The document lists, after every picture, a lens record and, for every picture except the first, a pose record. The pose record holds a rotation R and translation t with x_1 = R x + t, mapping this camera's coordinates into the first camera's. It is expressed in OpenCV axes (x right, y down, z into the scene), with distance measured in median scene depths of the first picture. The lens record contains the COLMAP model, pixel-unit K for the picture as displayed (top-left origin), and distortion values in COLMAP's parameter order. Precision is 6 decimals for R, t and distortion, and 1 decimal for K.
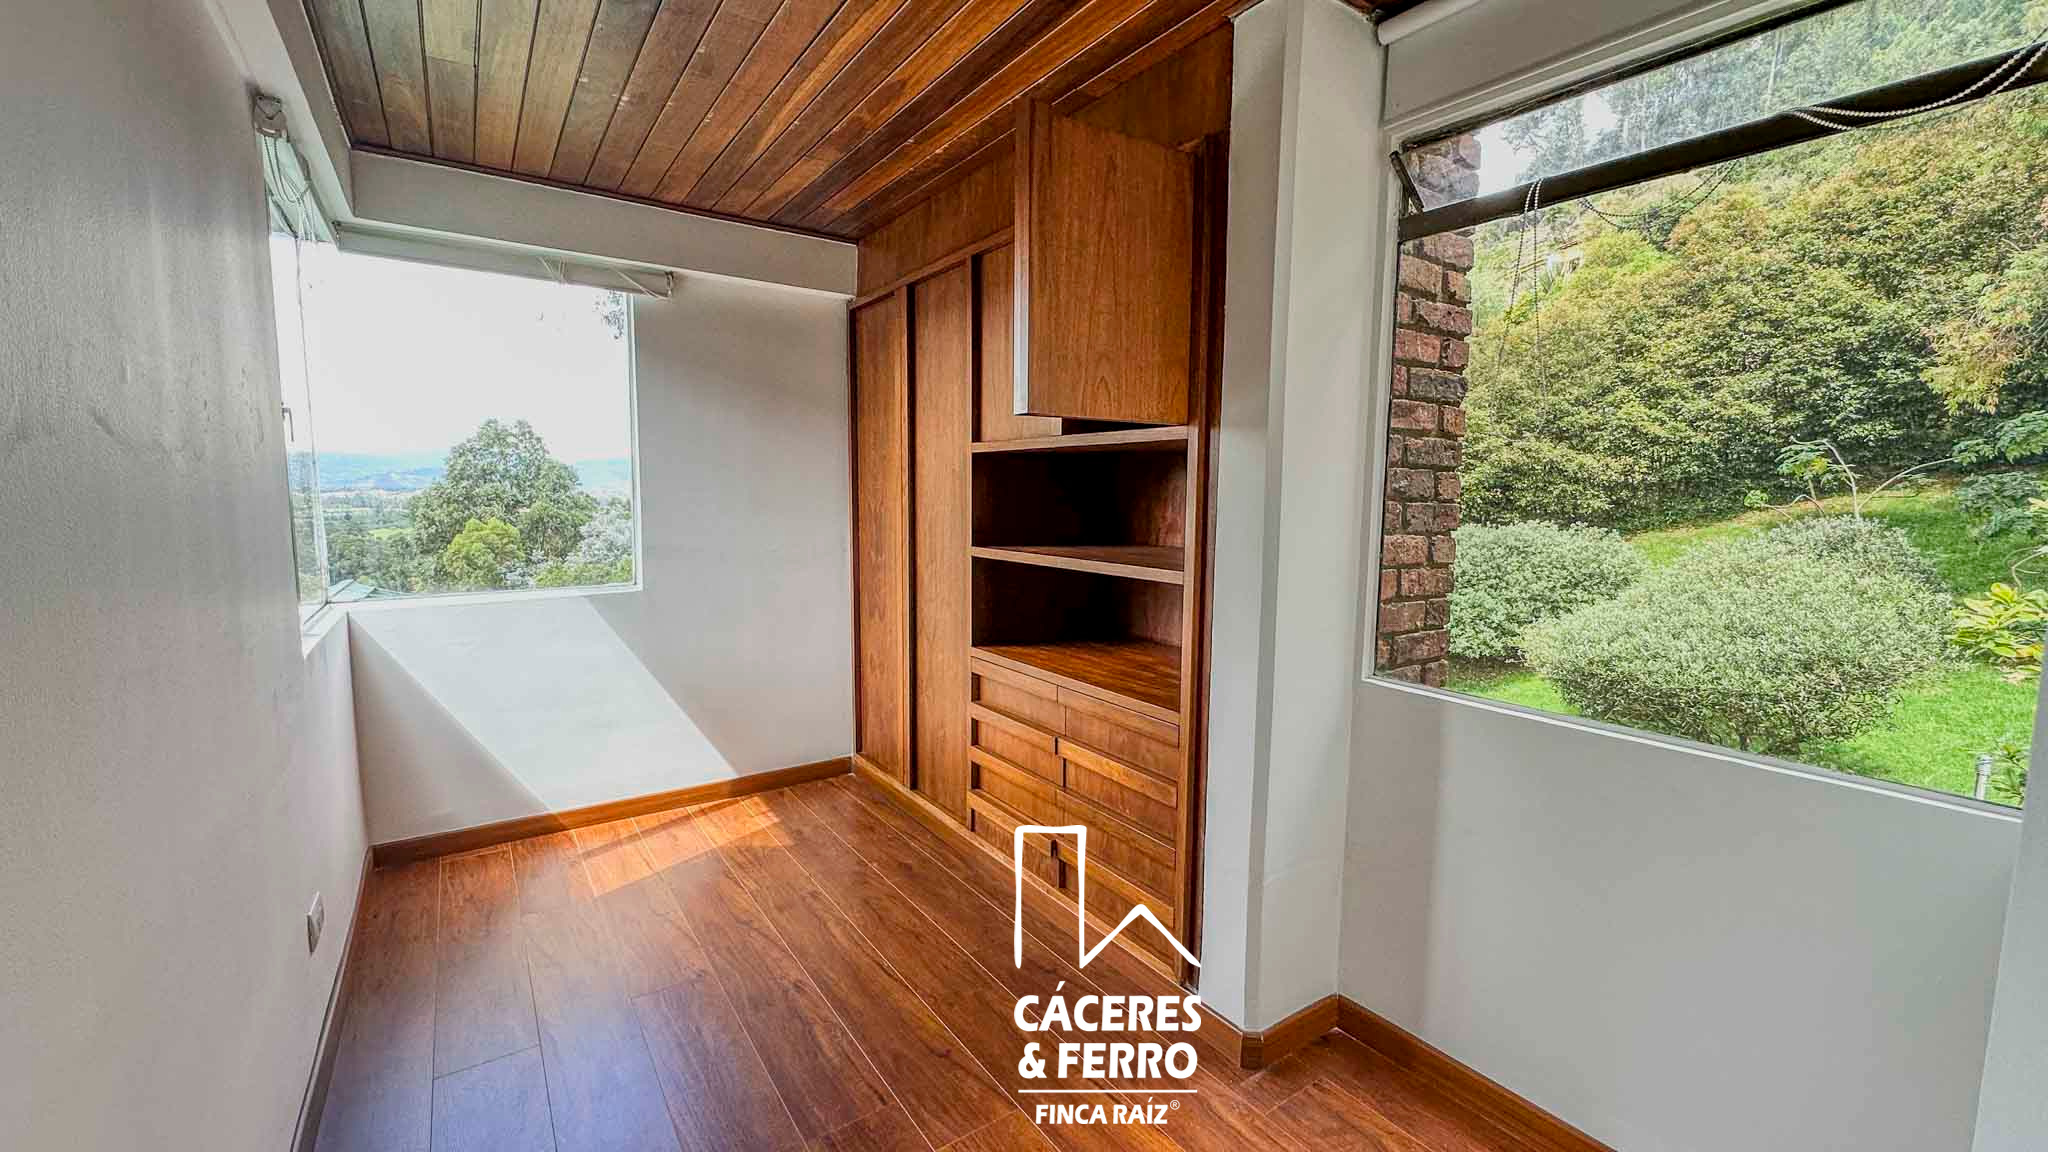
lens RADIAL K [[815.1, 0, 1033.8], [0, 815.1, 578.0], [0, 0, 1]] dist [-0.001101, -0.000171]
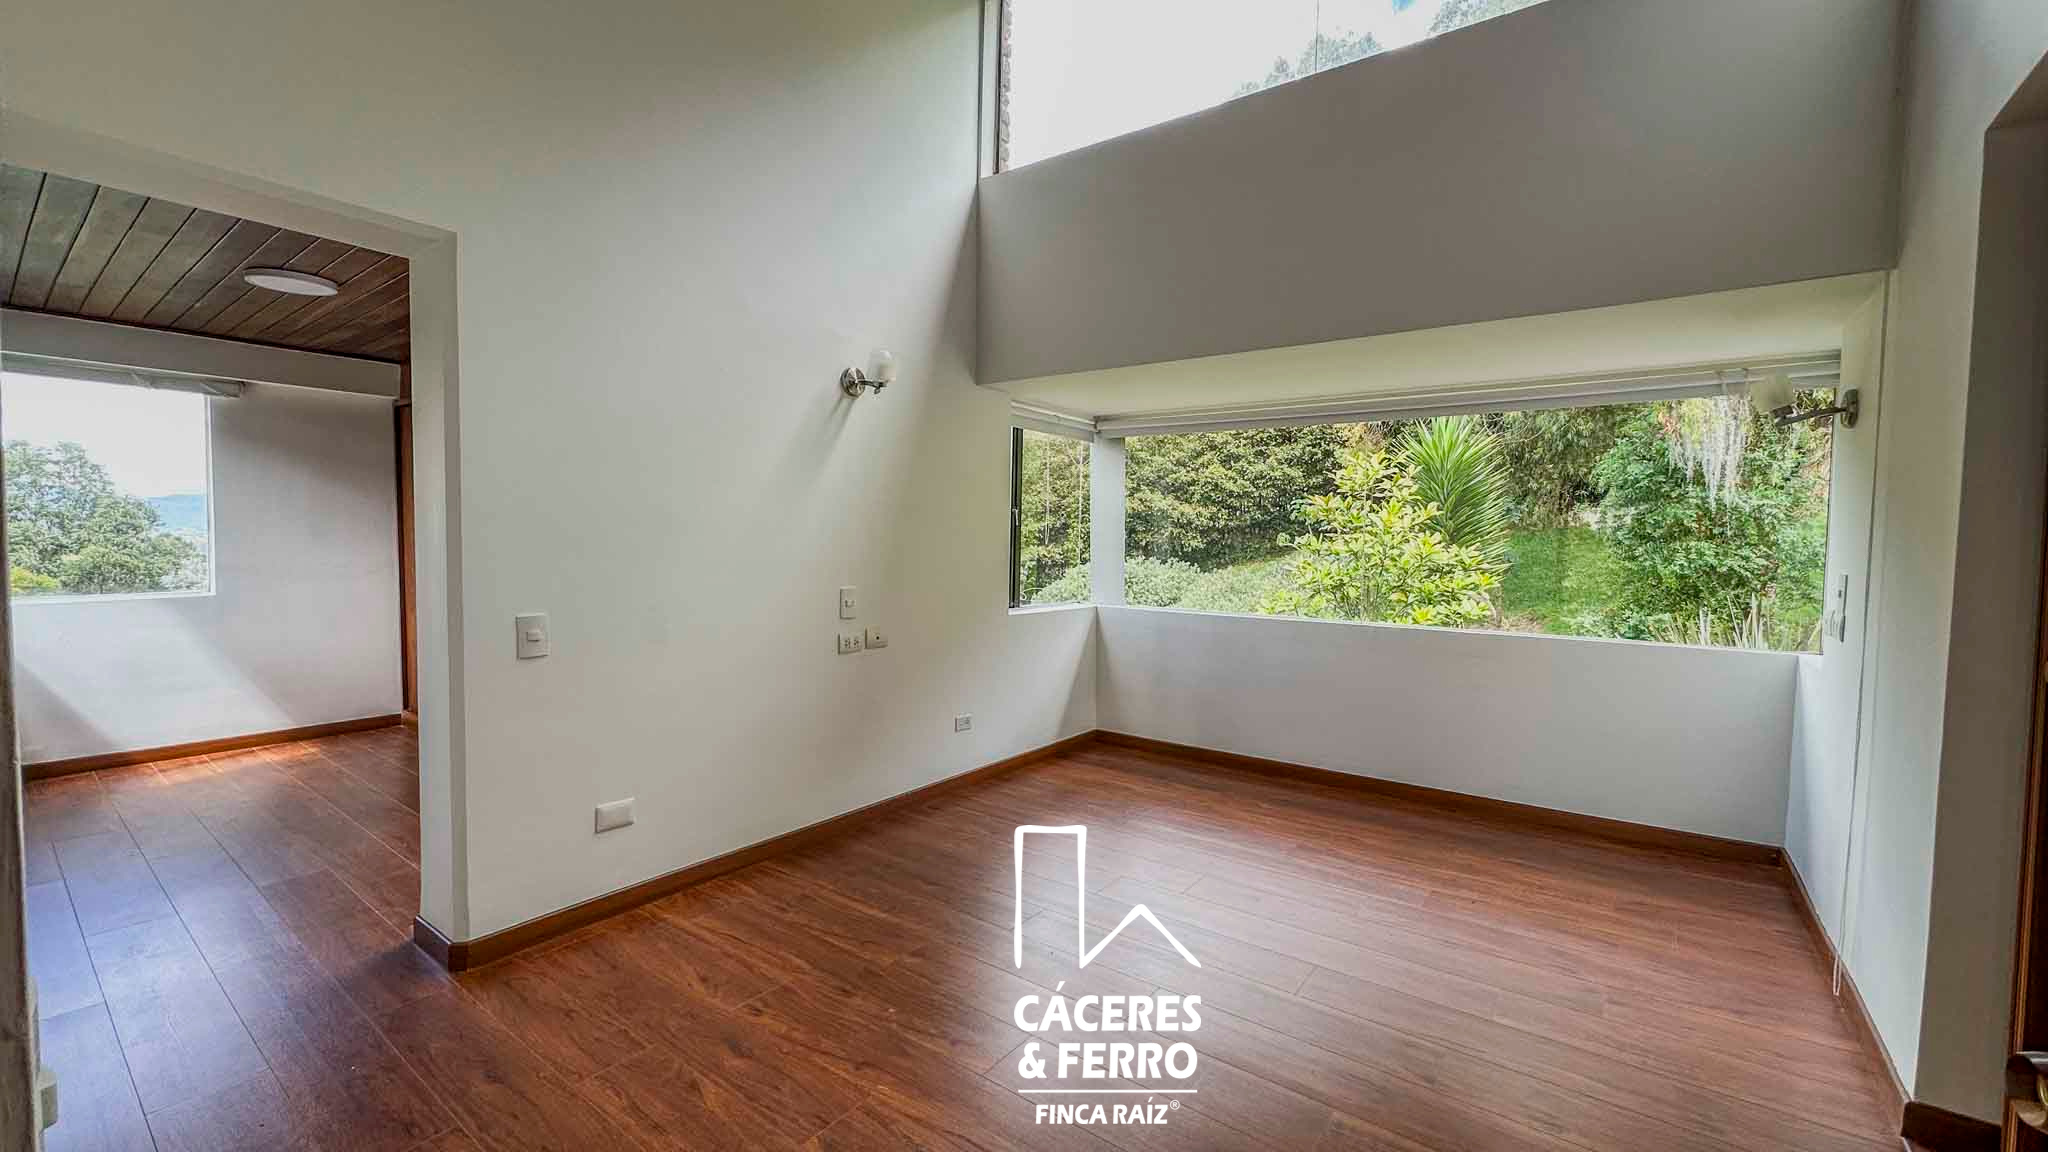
lens RADIAL K [[815.1, 0, 1030.9], [0, 815.1, 577.5], [0, 0, 1]] dist [-0.001101, -0.000171]
pose [[0.951609, -0.014825, 0.306953, 0.063876], [0.031195, 0.998336, -0.048491, 0.014231], [-0.305723, 0.055720, 0.950489, -0.114735]]
